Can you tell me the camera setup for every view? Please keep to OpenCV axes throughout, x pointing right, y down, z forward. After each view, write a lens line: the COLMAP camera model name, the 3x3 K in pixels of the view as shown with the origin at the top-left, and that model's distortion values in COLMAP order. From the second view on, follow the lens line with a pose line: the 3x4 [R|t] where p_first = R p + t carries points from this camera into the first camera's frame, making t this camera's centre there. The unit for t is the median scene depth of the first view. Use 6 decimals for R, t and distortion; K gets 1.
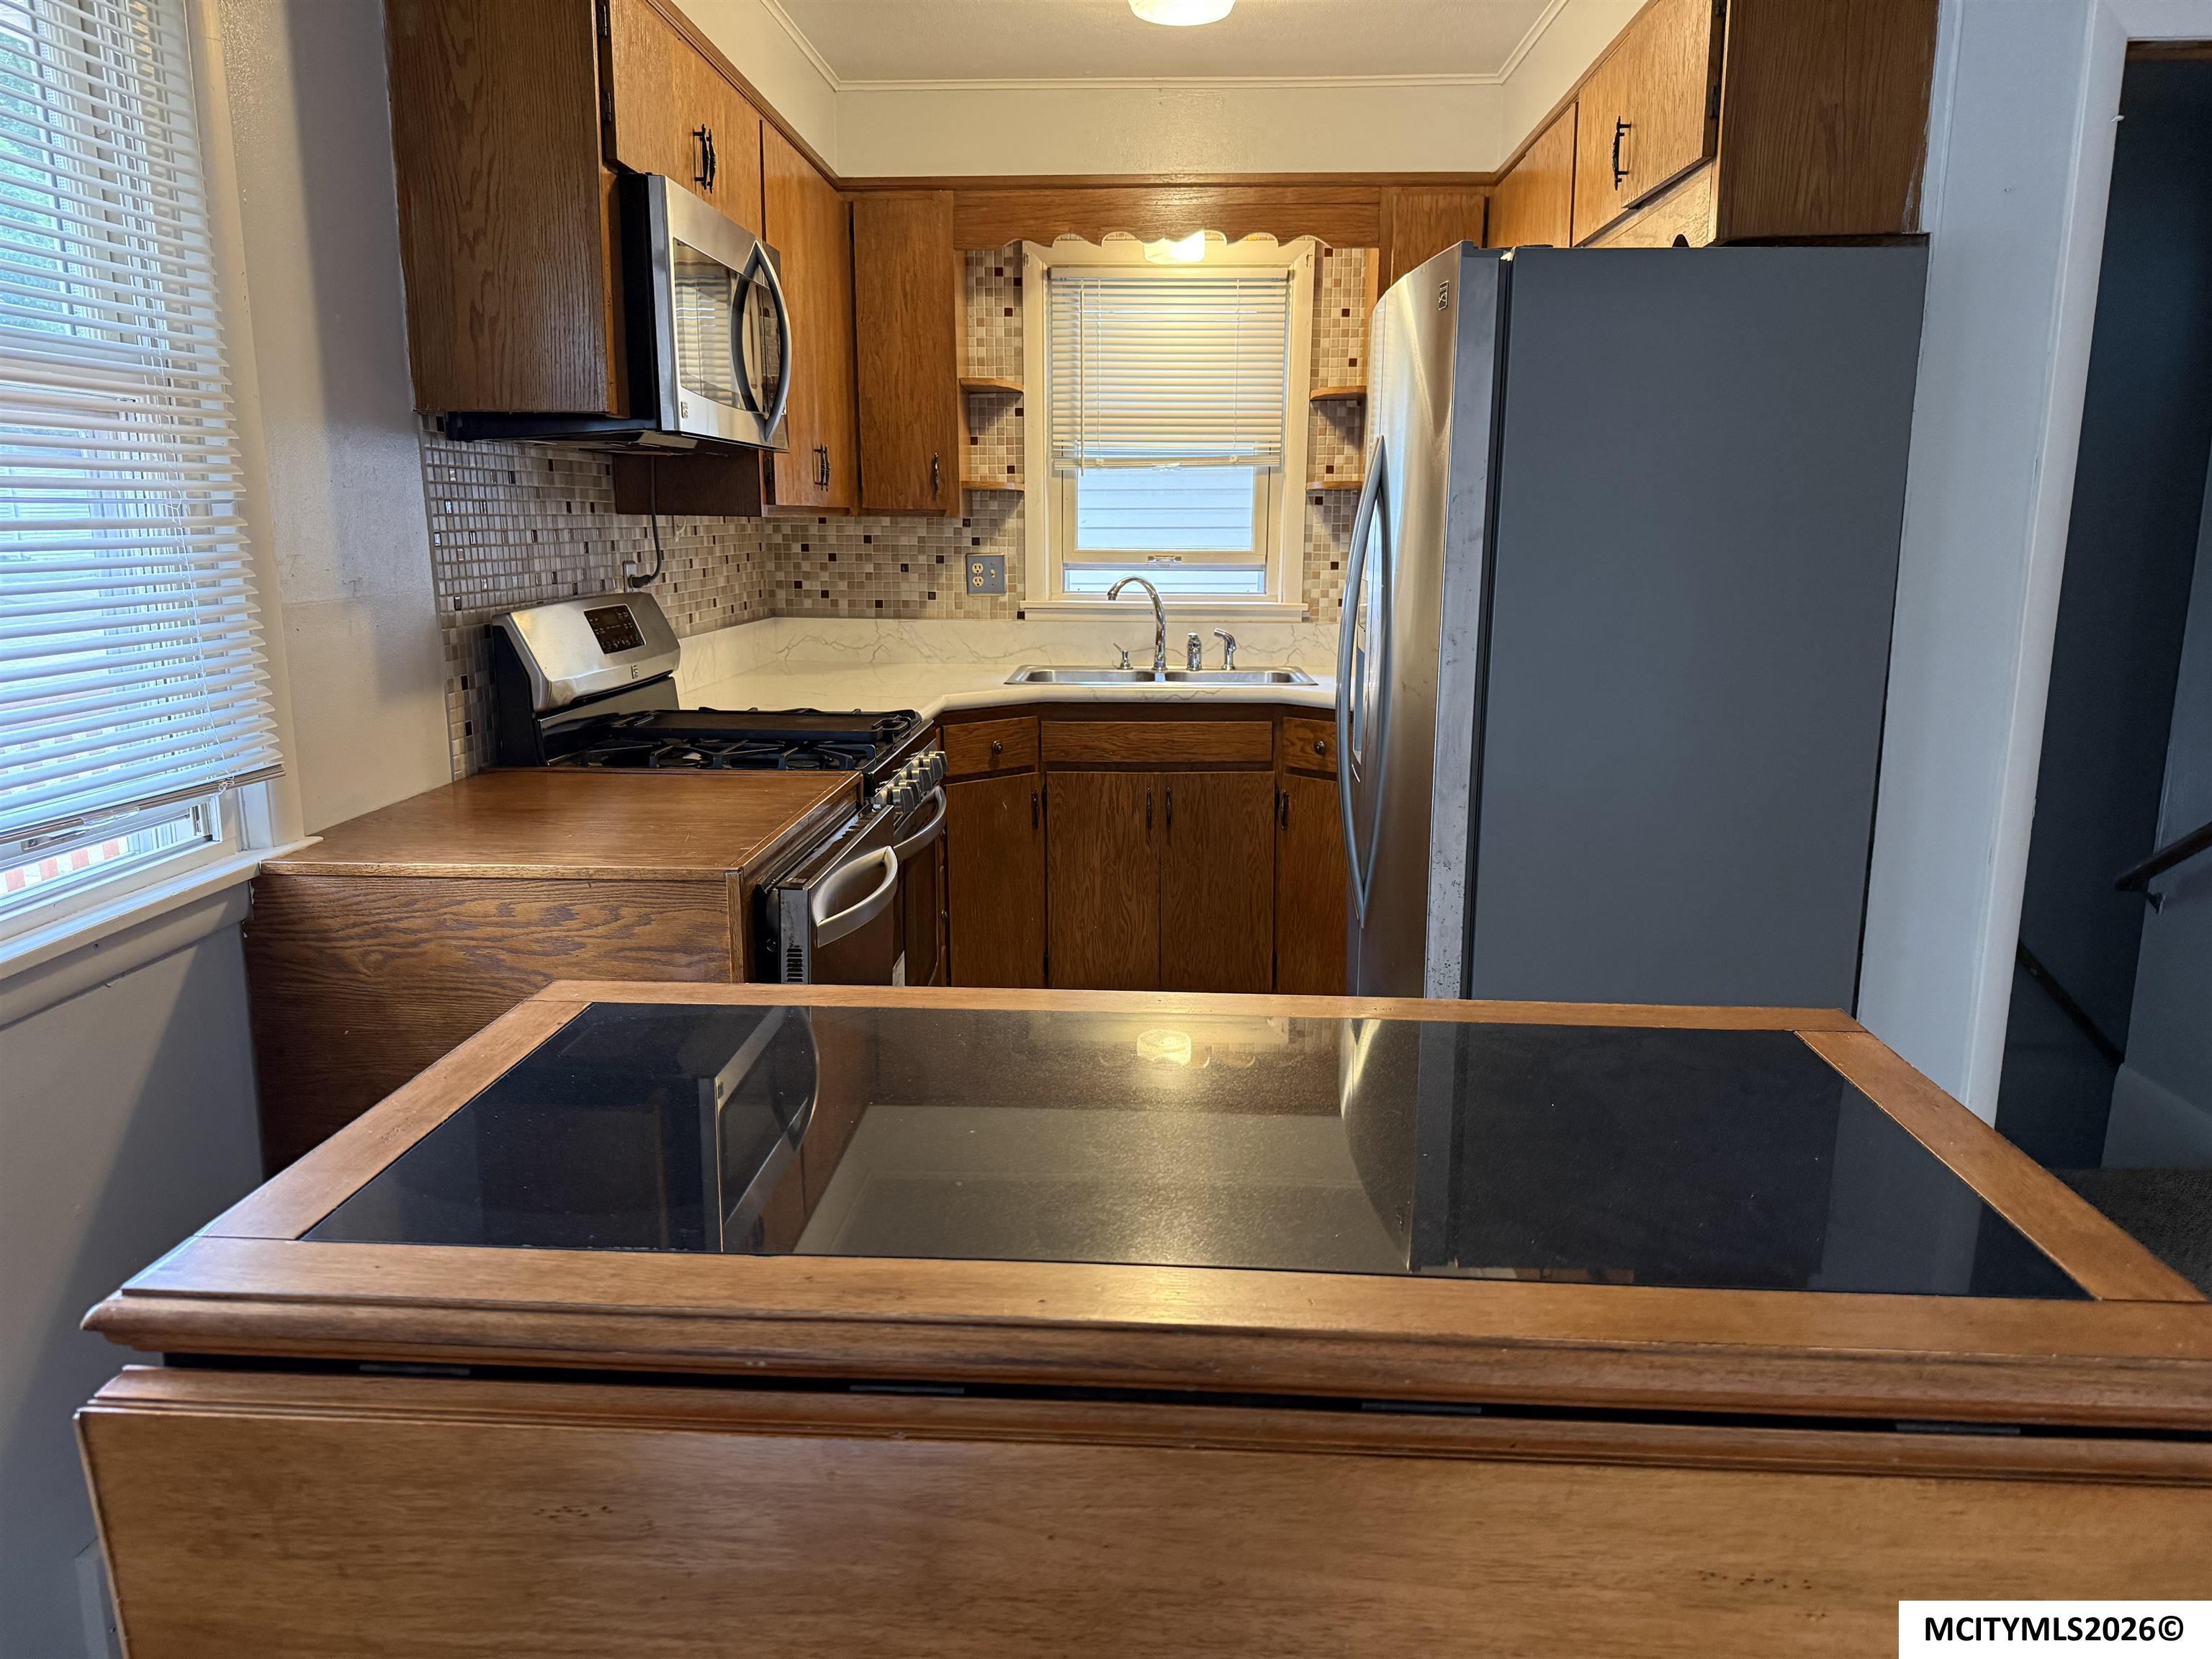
lens RADIAL K [[1591.6, 0, 1108.9], [0, 1591.6, 853.1], [0, 0, 1]] dist [0.148702, -0.283474]
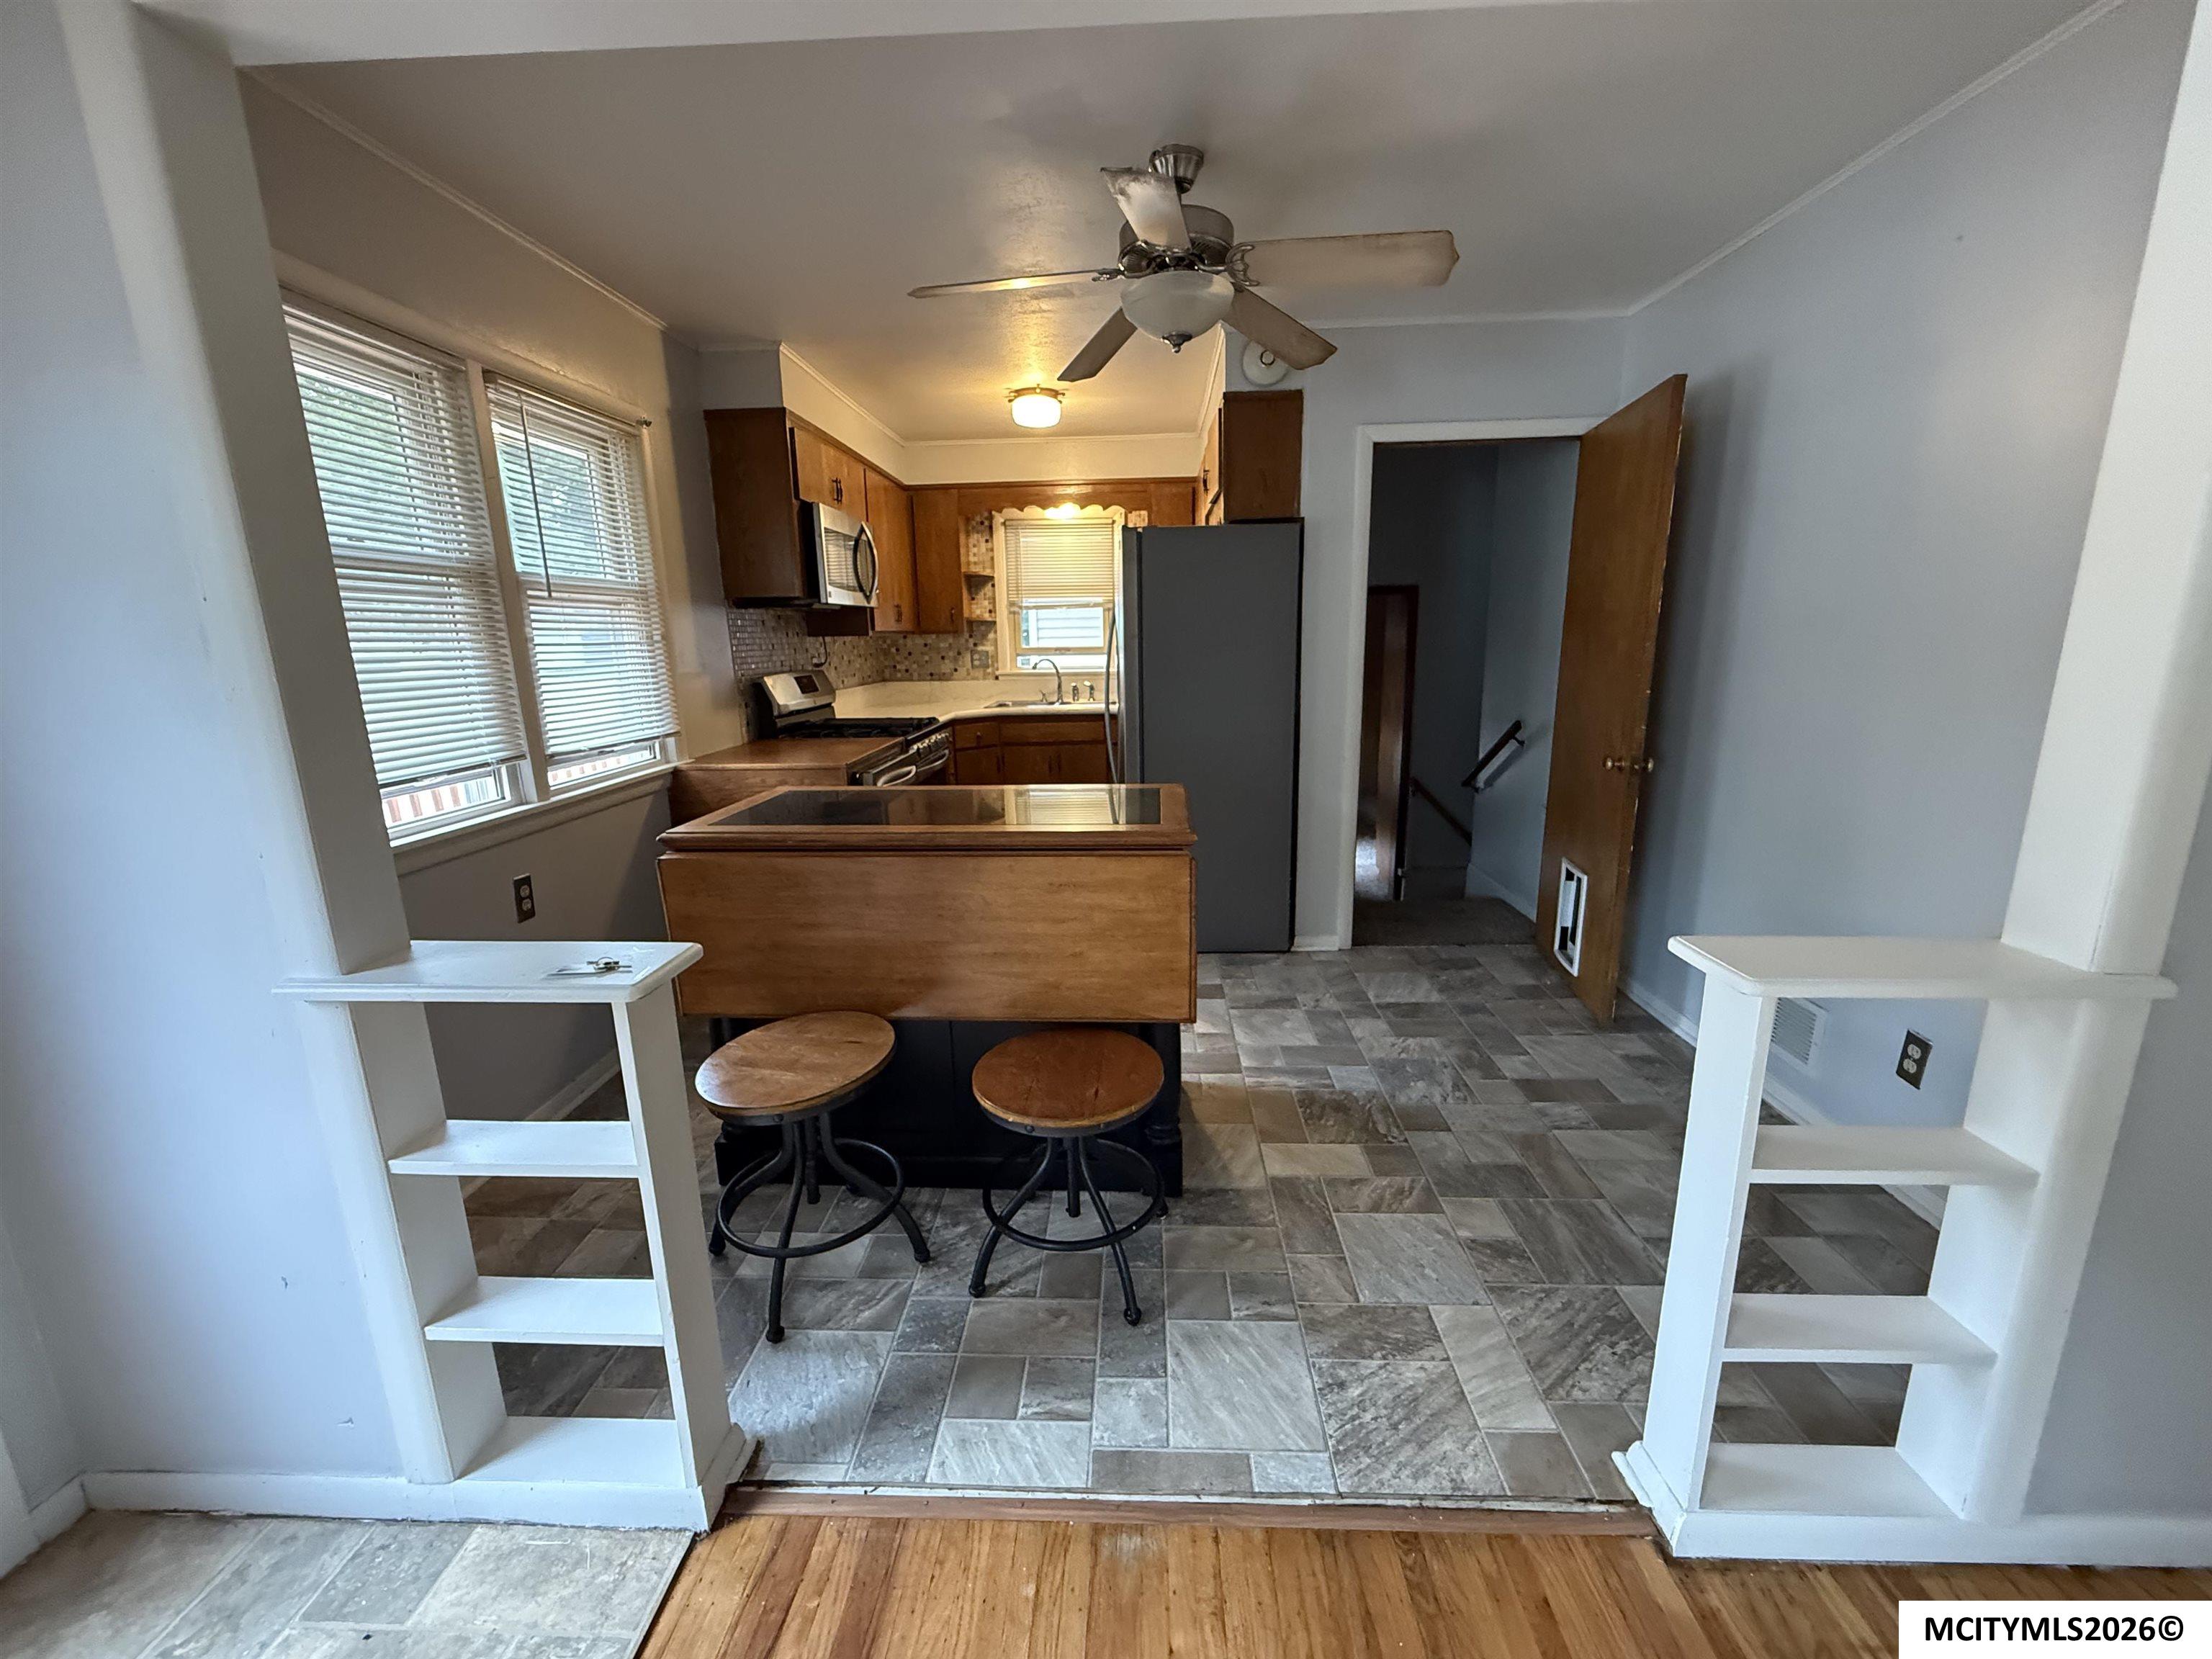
lens RADIAL K [[884.5, 0, 1104.3], [0, 884.5, 832.9], [0, 0, 1]] dist [-0.000159, -0.000152]
pose [[0.999753, -0.021890, 0.003948, 0.103064], [0.021823, 0.999628, 0.016385, 0.057320], [-0.004305, -0.016295, 0.999858, -0.262842]]
